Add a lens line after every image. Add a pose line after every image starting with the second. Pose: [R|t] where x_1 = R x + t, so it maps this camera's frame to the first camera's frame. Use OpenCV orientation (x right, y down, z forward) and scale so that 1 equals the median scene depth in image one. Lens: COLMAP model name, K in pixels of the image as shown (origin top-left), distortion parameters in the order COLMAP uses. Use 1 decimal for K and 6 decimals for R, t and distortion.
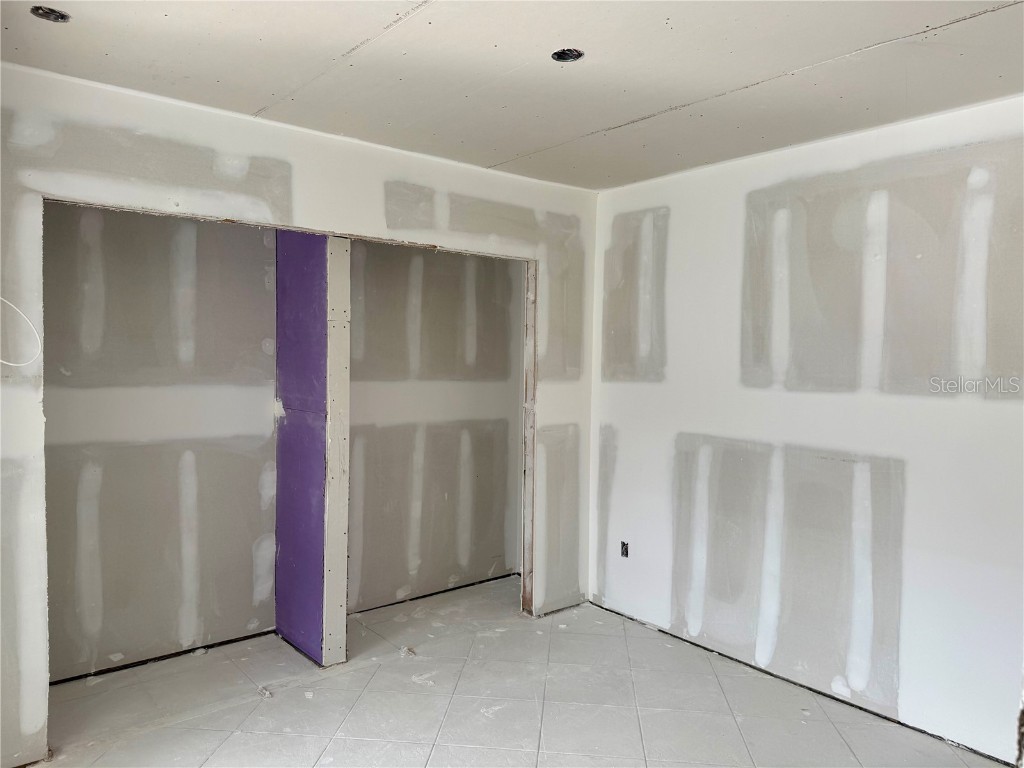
lens RADIAL K [[716.6, 0, 499.4], [0, 716.6, 383.2], [0, 0, 1]] dist [0.069208, -0.078746]
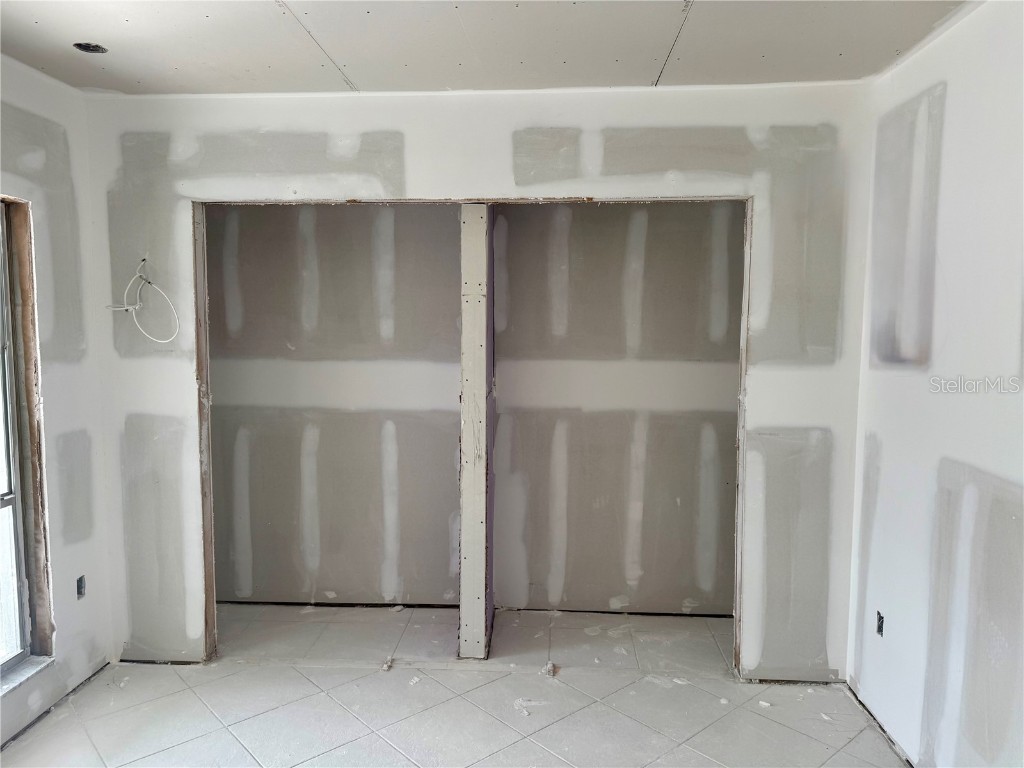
lens RADIAL K [[716.6, 0, 515.3], [0, 716.6, 382.4], [0, 0, 1]] dist [0.069208, -0.078746]
pose [[0.742040, 0.044253, -0.668893, 0.413291], [-0.018353, 0.998786, 0.045719, -0.016056], [0.670104, -0.021650, 0.741951, 0.328359]]
